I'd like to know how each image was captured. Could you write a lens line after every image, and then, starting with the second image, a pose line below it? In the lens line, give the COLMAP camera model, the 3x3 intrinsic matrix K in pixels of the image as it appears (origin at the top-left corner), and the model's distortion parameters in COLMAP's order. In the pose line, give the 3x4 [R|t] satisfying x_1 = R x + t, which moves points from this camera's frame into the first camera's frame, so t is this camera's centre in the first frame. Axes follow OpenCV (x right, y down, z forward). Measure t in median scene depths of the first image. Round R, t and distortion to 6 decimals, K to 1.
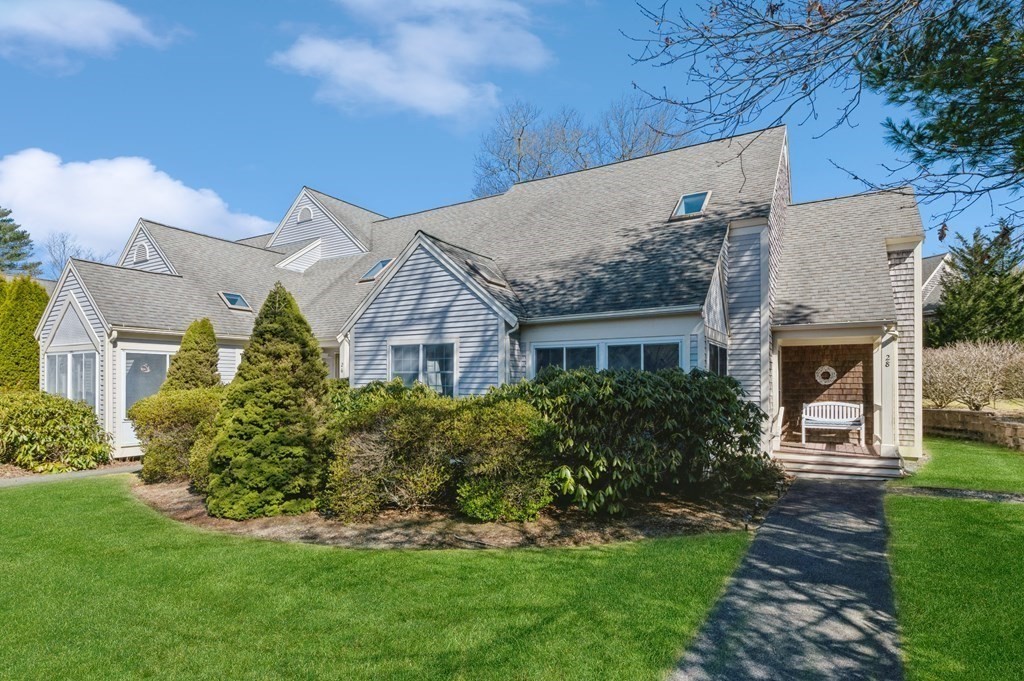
lens RADIAL K [[556.2, 0, 503.0], [0, 556.2, 375.5], [0, 0, 1]] dist [0.000313, -0.000106]
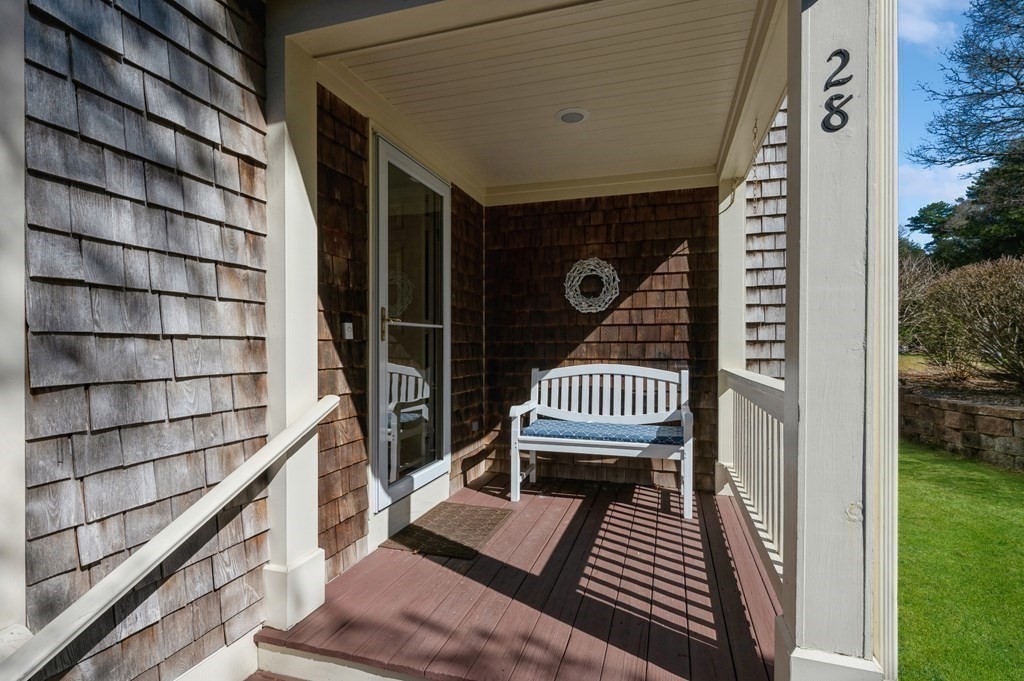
lens RADIAL K [[486.6, 0, 514.7], [0, 486.6, 344.9], [0, 0, 1]] dist [-0.000297, 0.000087]
pose [[0.973774, -0.002962, 0.227496, 0.479150], [-0.000549, 0.999882, 0.015370, 0.031795], [-0.227515, -0.015092, 0.973658, 0.739870]]
